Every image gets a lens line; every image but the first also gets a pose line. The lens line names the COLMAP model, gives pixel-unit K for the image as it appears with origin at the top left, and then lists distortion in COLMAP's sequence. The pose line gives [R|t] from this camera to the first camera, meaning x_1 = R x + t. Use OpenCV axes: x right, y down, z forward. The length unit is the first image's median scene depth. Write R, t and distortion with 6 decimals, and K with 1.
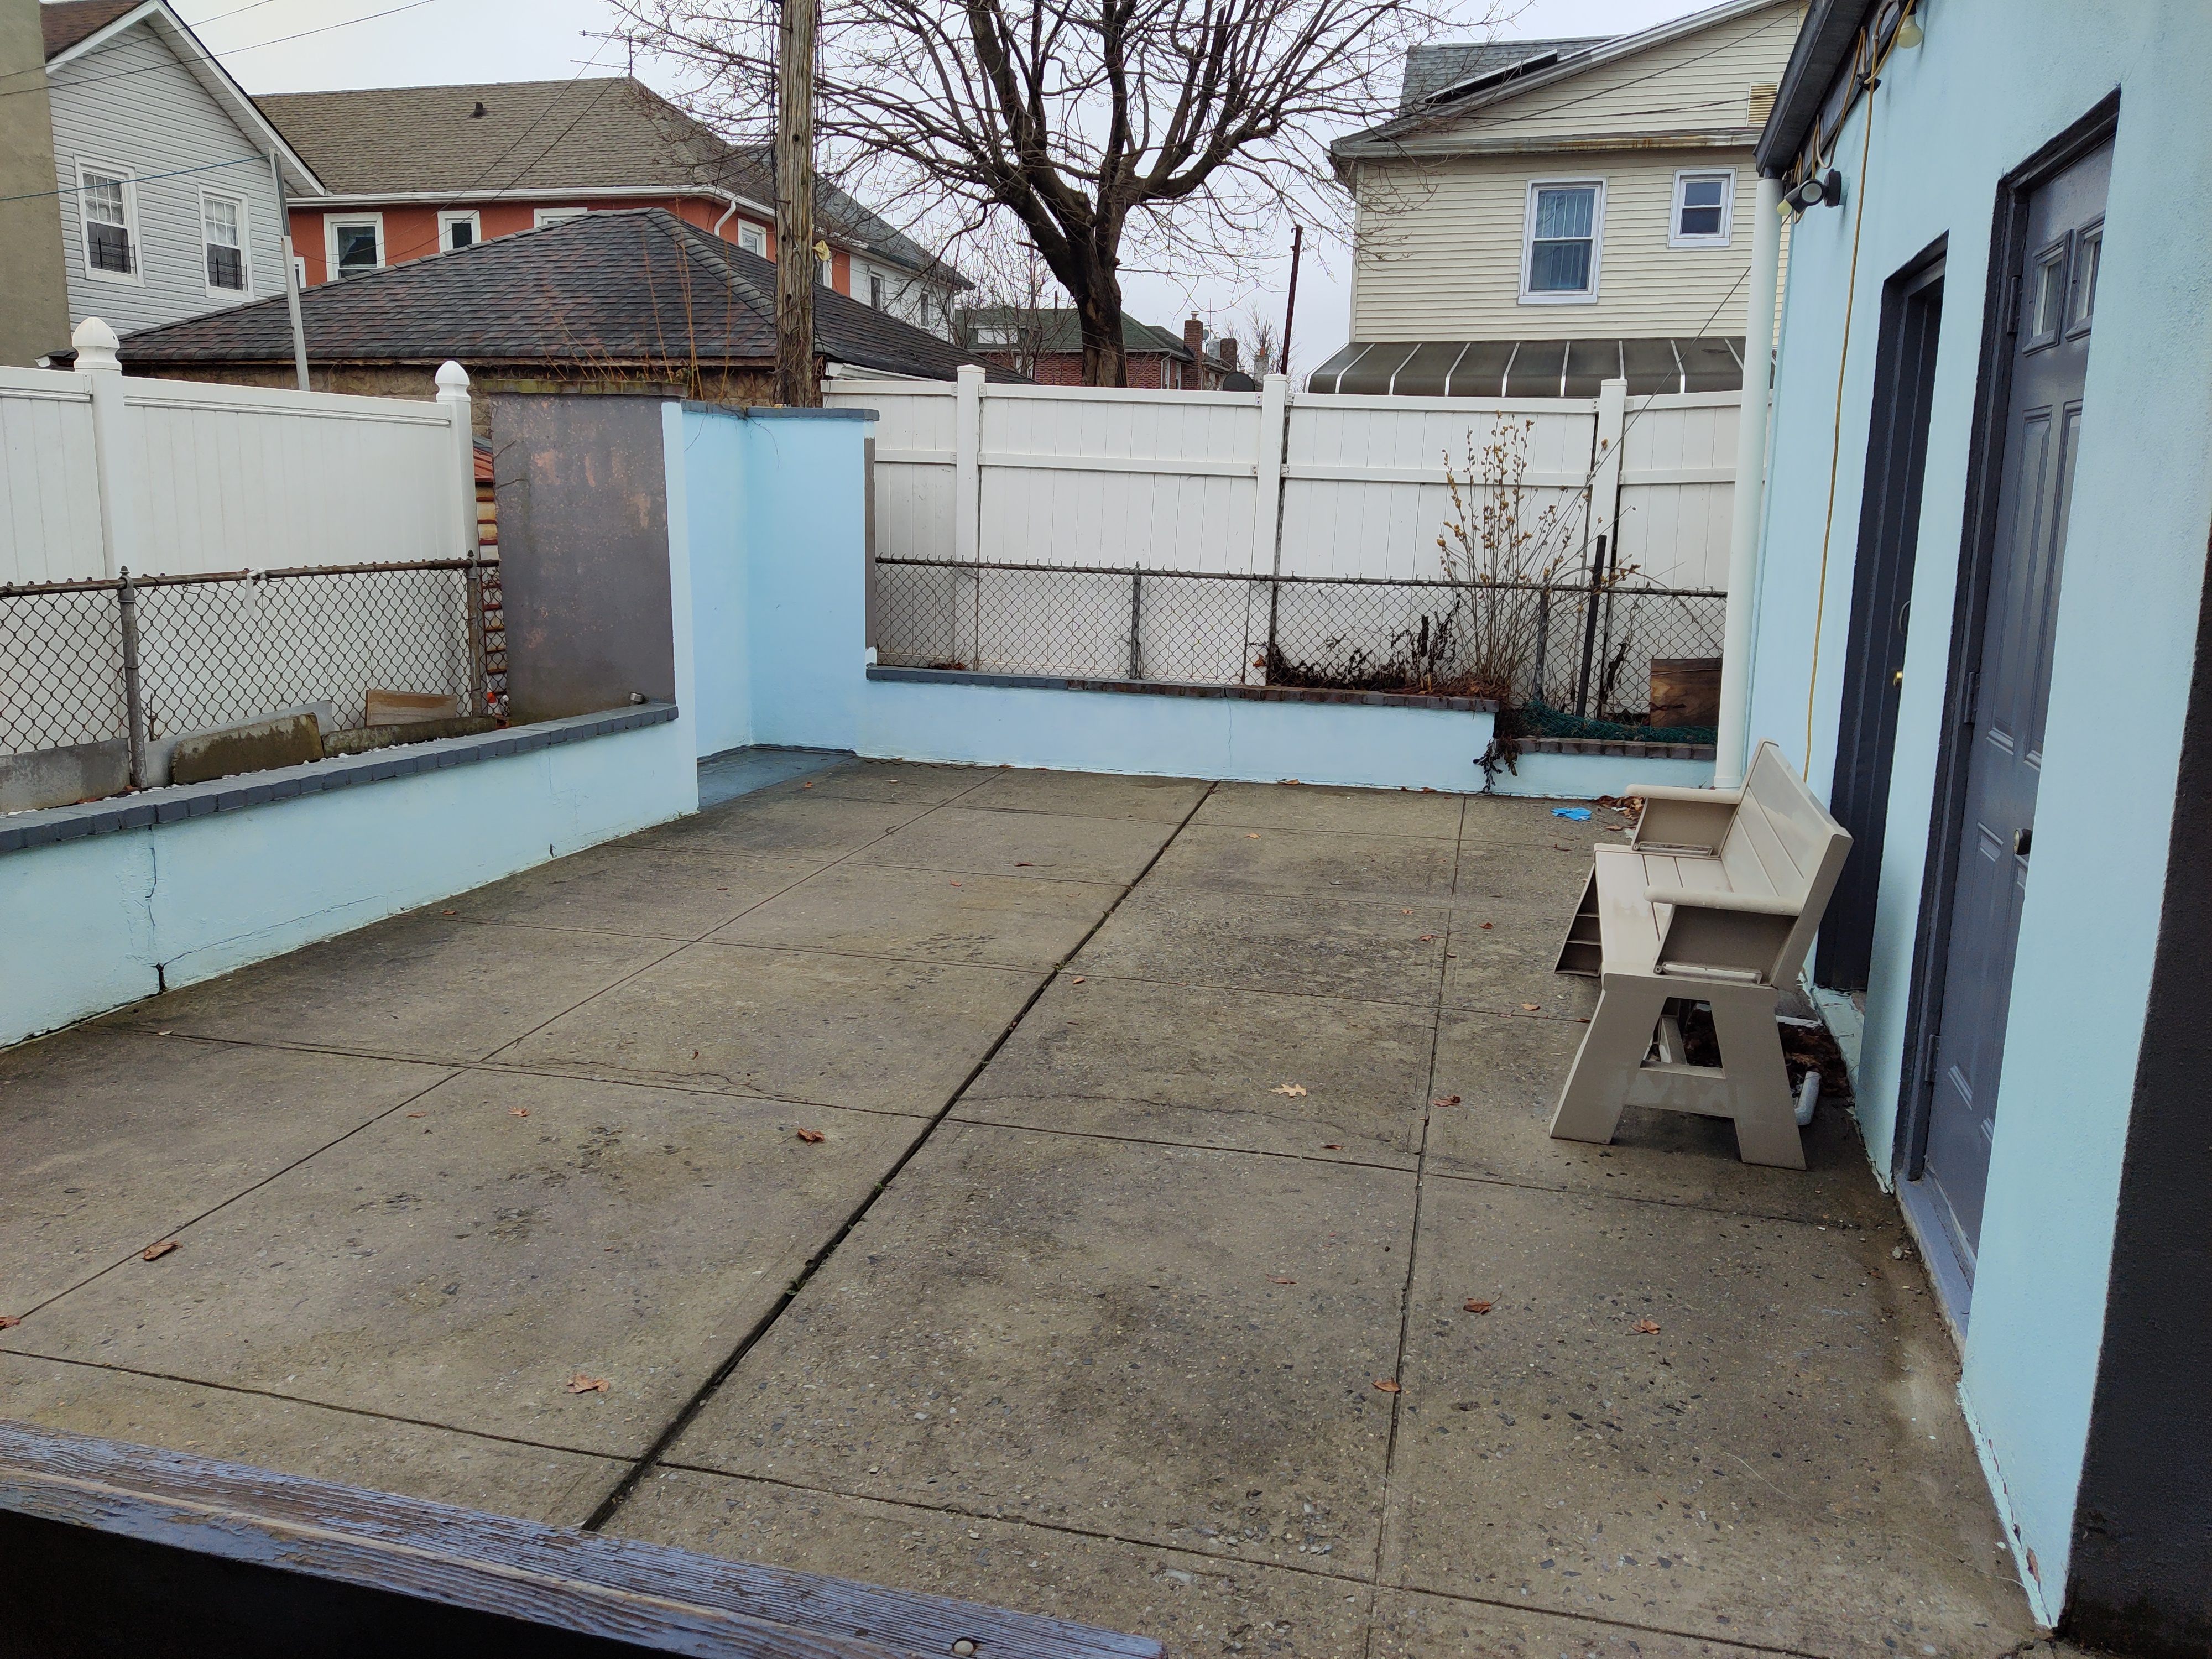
lens RADIAL K [[1699.1, 0, 1115.4], [0, 1699.1, 815.5], [0, 0, 1]] dist [0.025690, -0.003096]
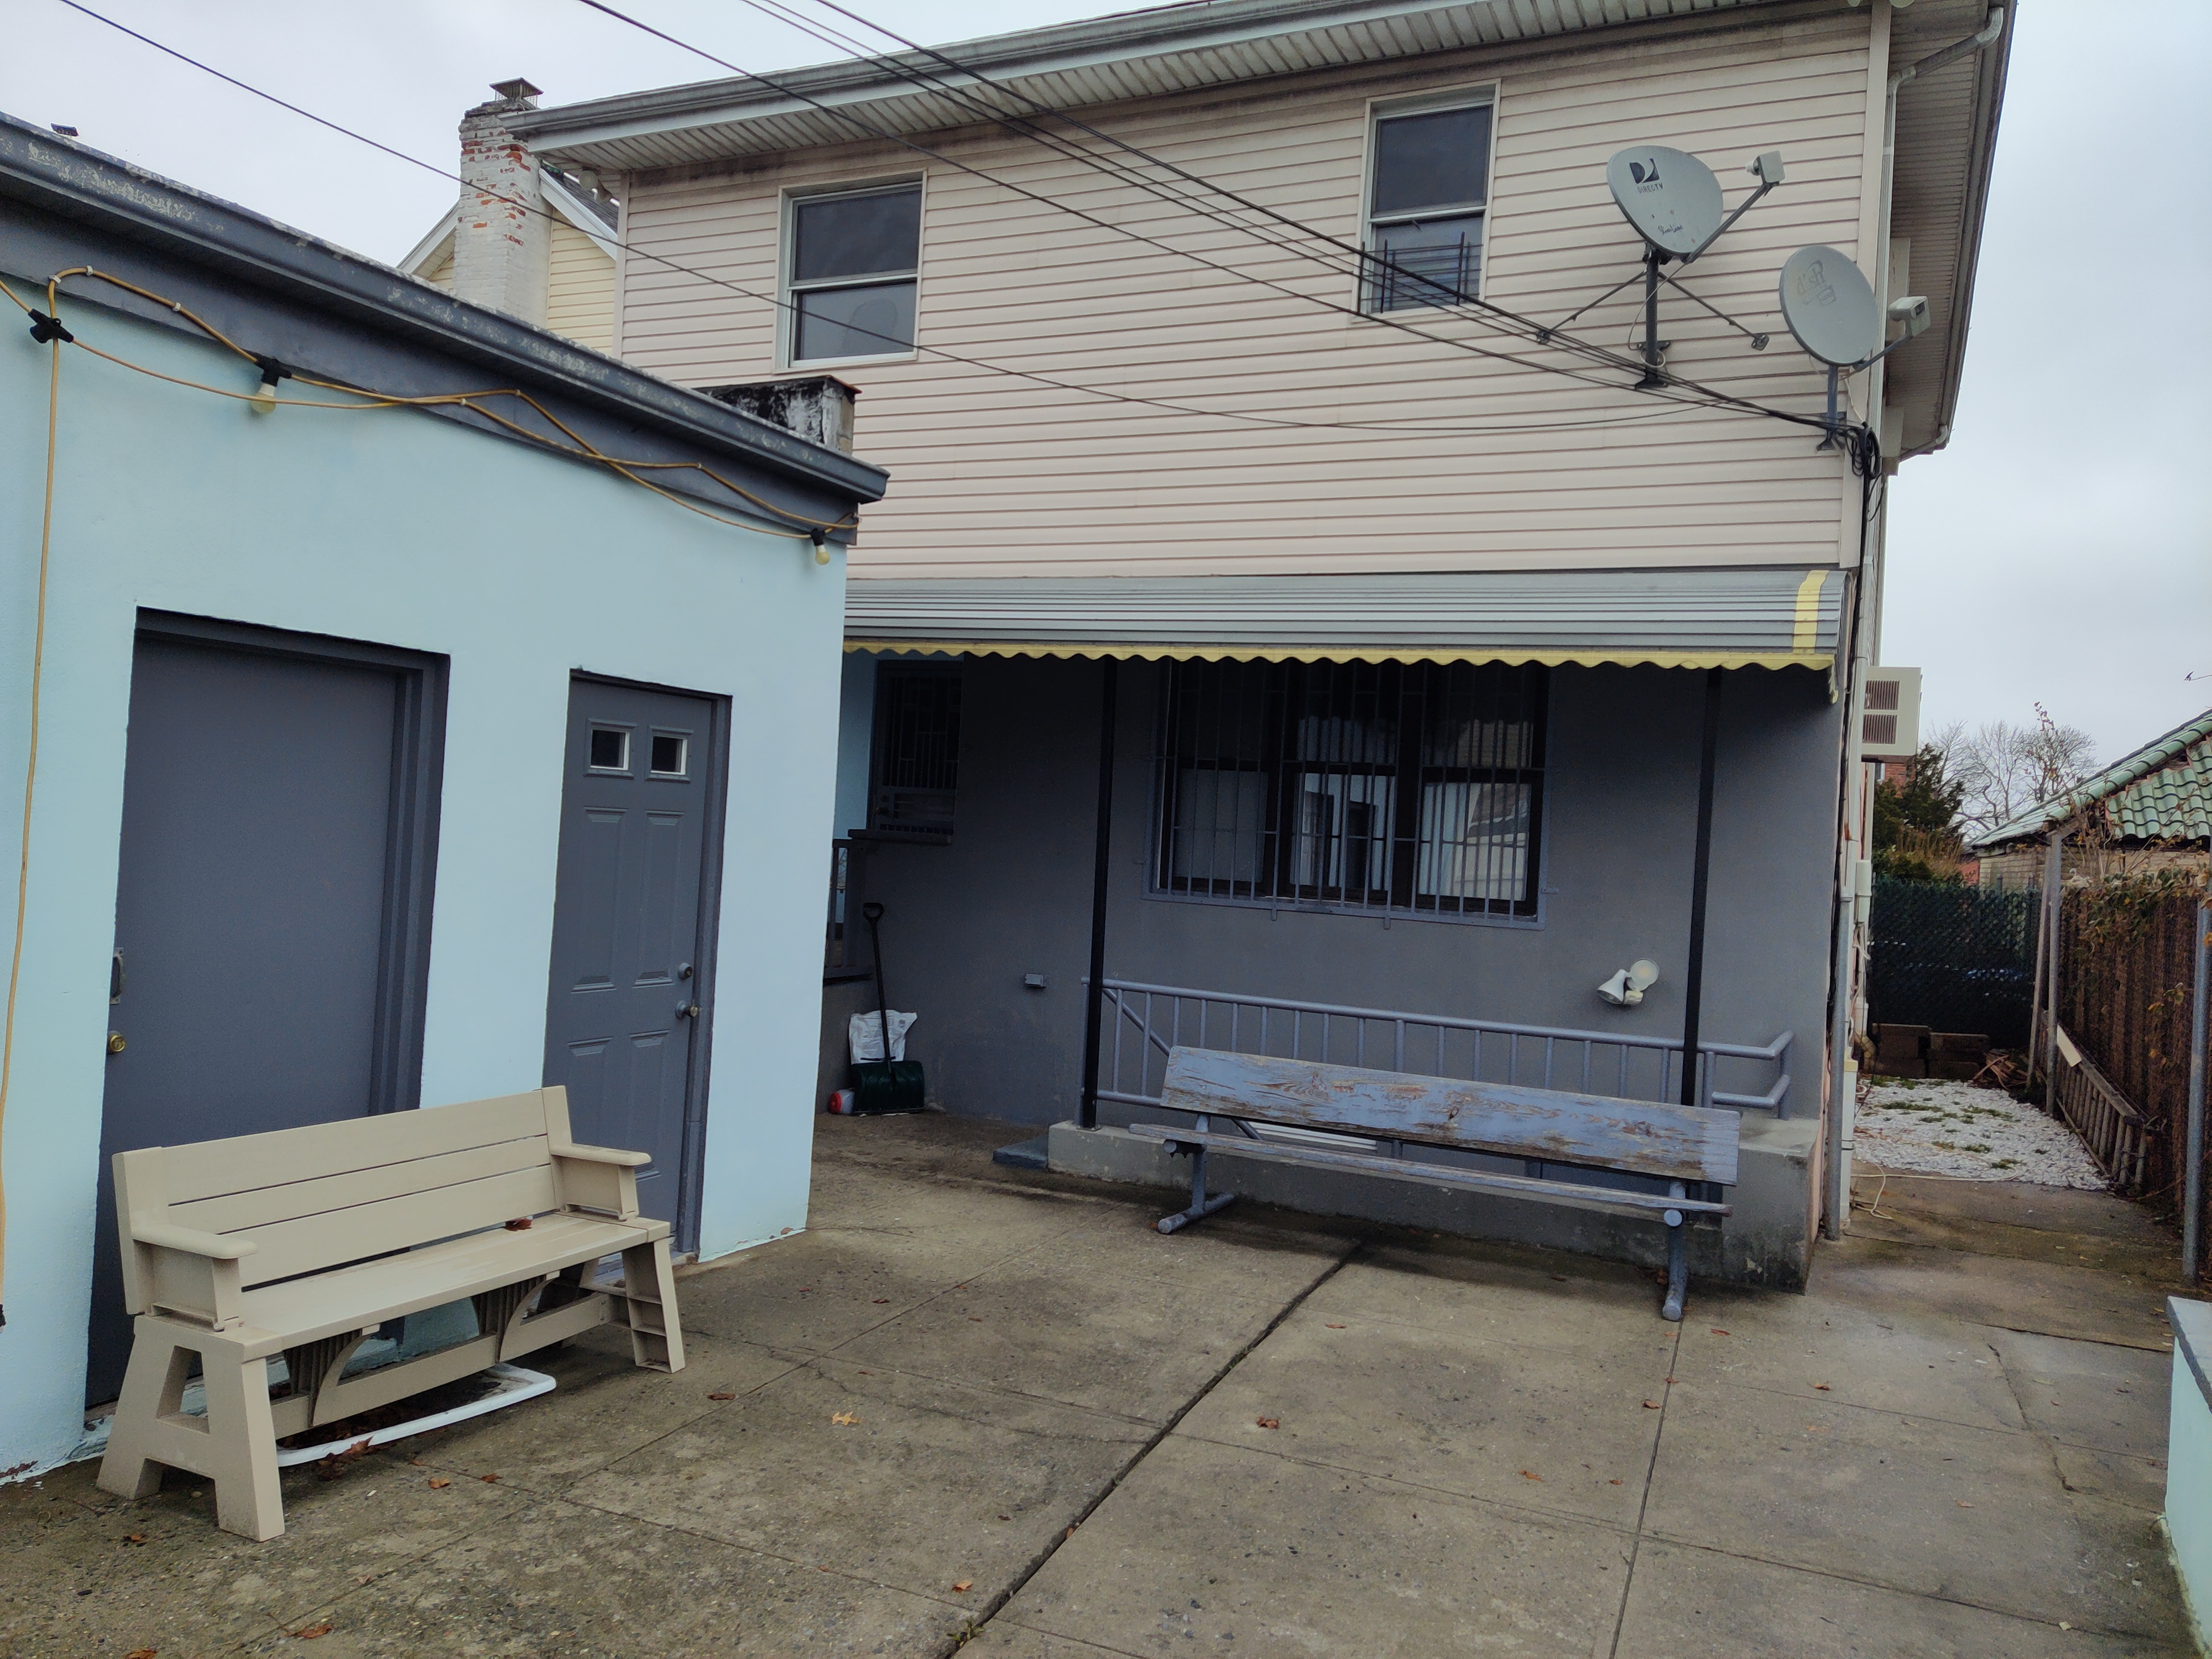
lens RADIAL K [[1699.1, 0, 1106.0], [0, 1699.1, 823.6], [0, 0, 1]] dist [0.025690, -0.003096]
pose [[-0.985476, -0.077977, 0.150854, -0.186445], [-0.049723, 0.981905, 0.182730, -0.398704], [-0.162373, 0.172575, -0.971521, 1.855506]]
